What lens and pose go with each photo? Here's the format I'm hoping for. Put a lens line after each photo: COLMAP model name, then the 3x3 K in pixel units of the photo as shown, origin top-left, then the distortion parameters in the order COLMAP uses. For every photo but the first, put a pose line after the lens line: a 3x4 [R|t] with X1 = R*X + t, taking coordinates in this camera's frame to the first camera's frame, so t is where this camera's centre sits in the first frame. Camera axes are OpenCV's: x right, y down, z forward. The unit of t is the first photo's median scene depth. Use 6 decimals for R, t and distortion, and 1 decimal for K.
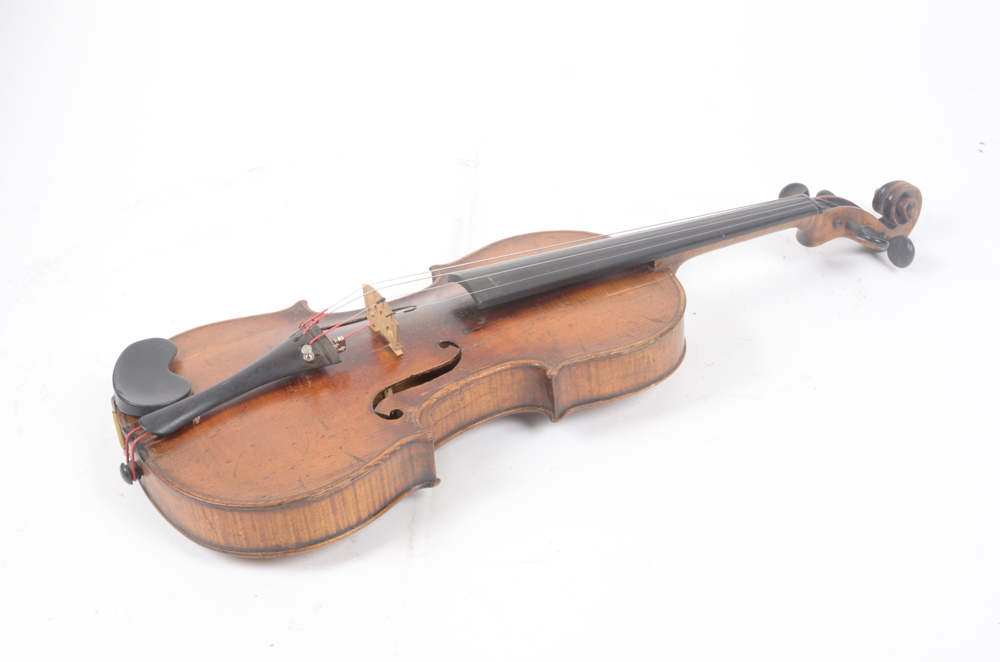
lens RADIAL K [[1473.8, 0, 500.0], [0, 1473.8, 331.0], [0, 0, 1]] dist [-0.104543, -0.001770]
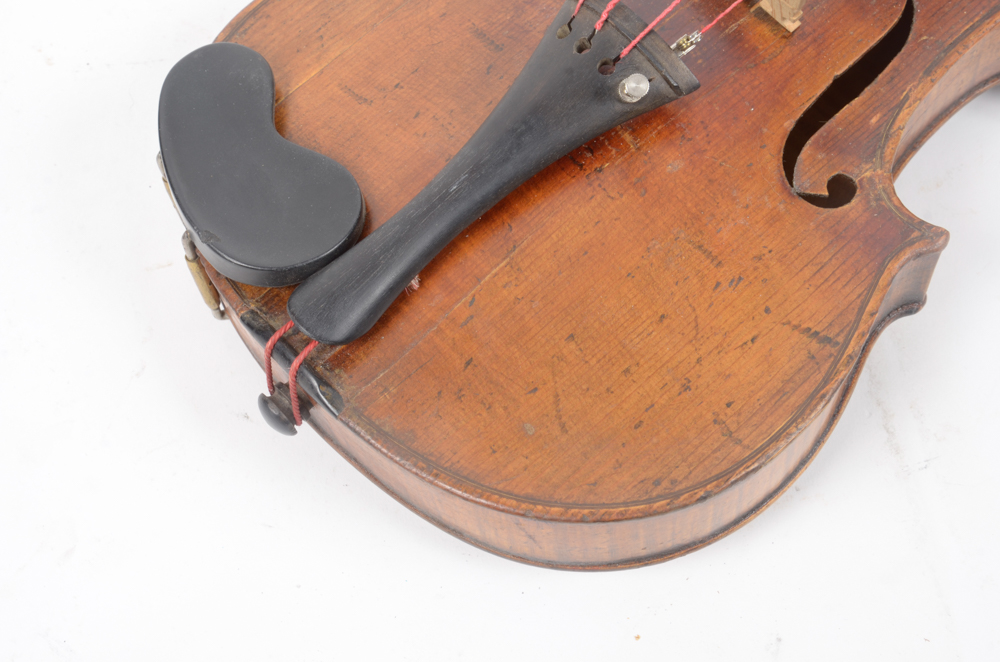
lens RADIAL K [[1634.2, 0, 486.4], [0, 1634.2, 333.8], [0, 0, 1]] dist [-0.061365, 0.147465]
pose [[0.978822, -0.182581, 0.092586, -0.226916], [0.116474, 0.868627, 0.481581, -0.156589], [-0.168351, -0.460598, 0.871497, 0.541328]]
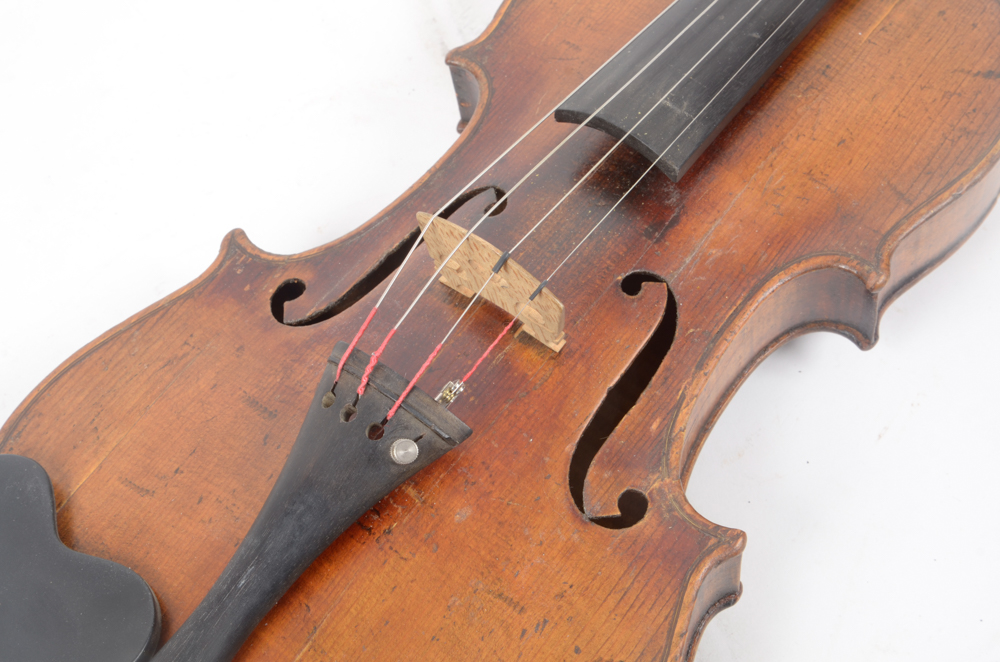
lens RADIAL K [[1634.2, 0, 486.4], [0, 1634.2, 333.8], [0, 0, 1]] dist [-0.061365, 0.147465]
pose [[0.925776, -0.340279, 0.164769, -0.172147], [0.247558, 0.874986, 0.416071, -0.204485], [-0.285751, -0.344399, 0.894280, 0.565063]]
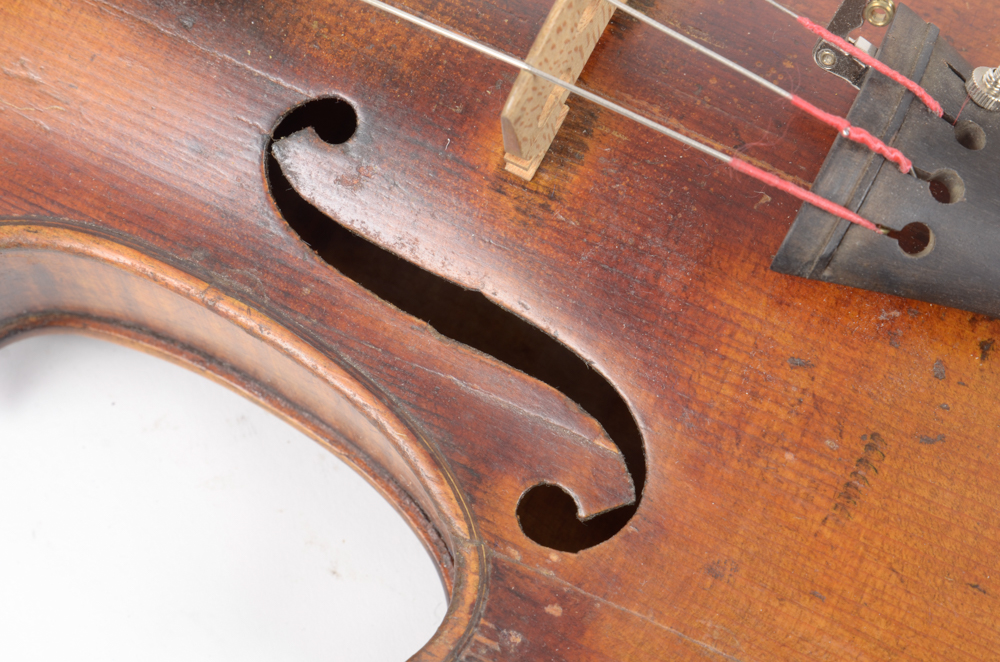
lens RADIAL K [[2645.5, 0, 500.0], [0, 2645.5, 331.0], [0, 0, 1]] dist [0.067045, 0.370749]
pose [[-0.555269, -0.751020, 0.357274, -0.261086], [0.486597, 0.055009, 0.871893, -0.376118], [-0.674463, 0.657983, 0.334899, 0.923250]]
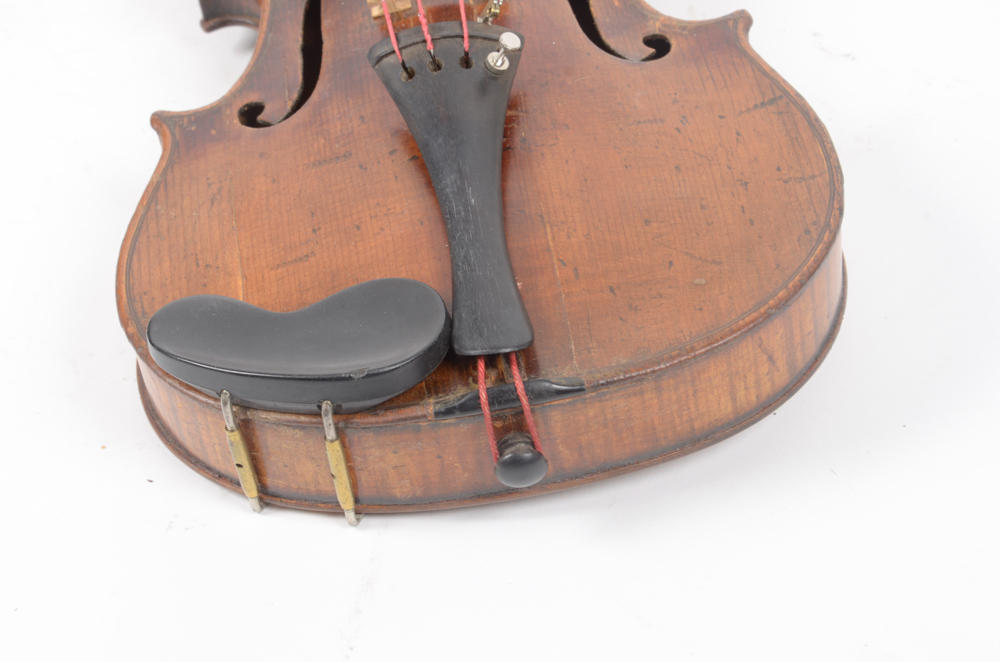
lens RADIAL K [[2645.5, 0, 500.0], [0, 2645.5, 331.0], [0, 0, 1]] dist [0.067045, 0.370749]
pose [[0.396371, -0.613057, 0.683411, -0.765526], [0.568092, 0.748540, 0.341994, -0.210148], [-0.721222, 0.252684, 0.644972, 0.454421]]
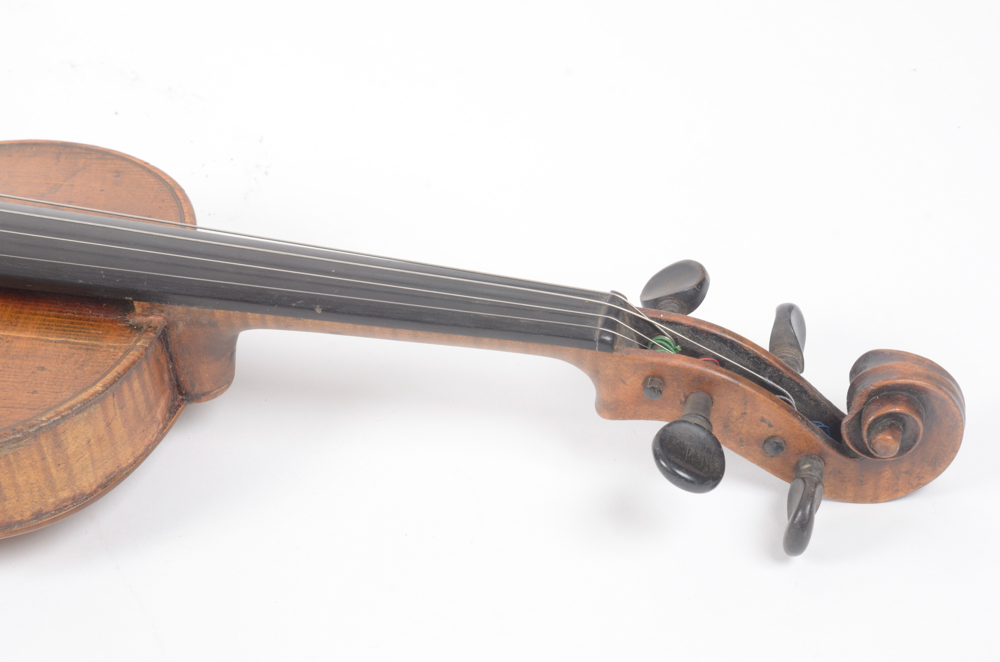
lens RADIAL K [[2645.5, 0, 500.0], [0, 2645.5, 331.0], [0, 0, 1]] dist [0.067045, 0.370749]
pose [[0.769174, 0.393756, -0.503316, 0.676359], [-0.329264, 0.919215, 0.215938, -0.281808], [0.547682, -0.000370, 0.836686, 0.405062]]
